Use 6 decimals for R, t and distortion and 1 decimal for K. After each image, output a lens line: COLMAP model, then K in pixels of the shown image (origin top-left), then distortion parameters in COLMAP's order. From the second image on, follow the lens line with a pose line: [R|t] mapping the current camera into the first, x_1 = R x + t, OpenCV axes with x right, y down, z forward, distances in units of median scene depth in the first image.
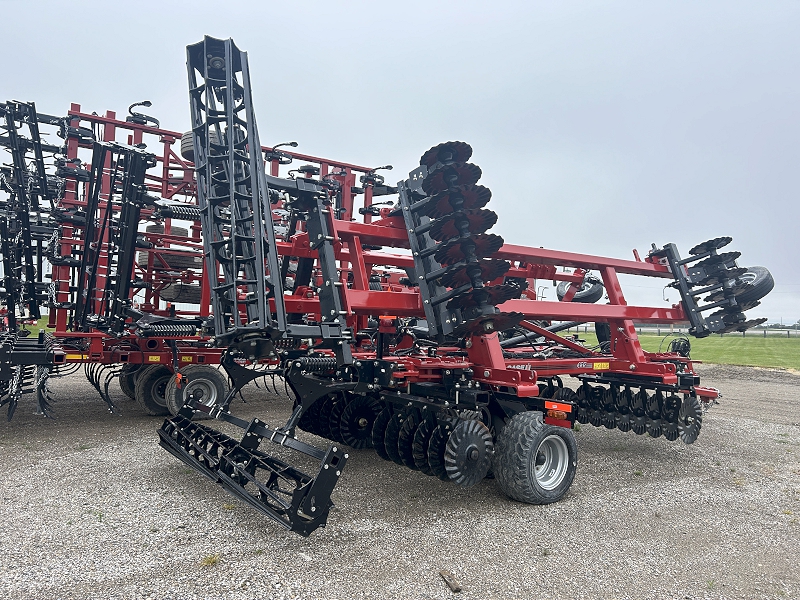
lens RADIAL K [[596.9, 0, 398.2], [0, 596.9, 297.7], [0, 0, 1]] dist [0.026798, -0.011831]
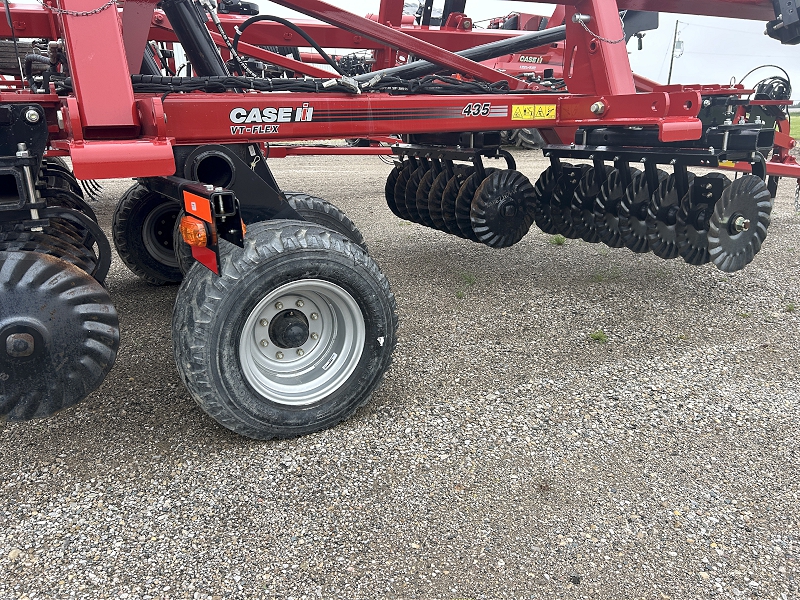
lens RADIAL K [[596.9, 0, 400.2], [0, 596.9, 303.5], [0, 0, 1]] dist [0.026798, -0.011831]
pose [[0.986425, -0.004395, -0.164153, 0.299652], [0.058206, 0.944096, 0.324491, 0.093554], [0.153550, -0.329640, 0.931536, 0.495641]]
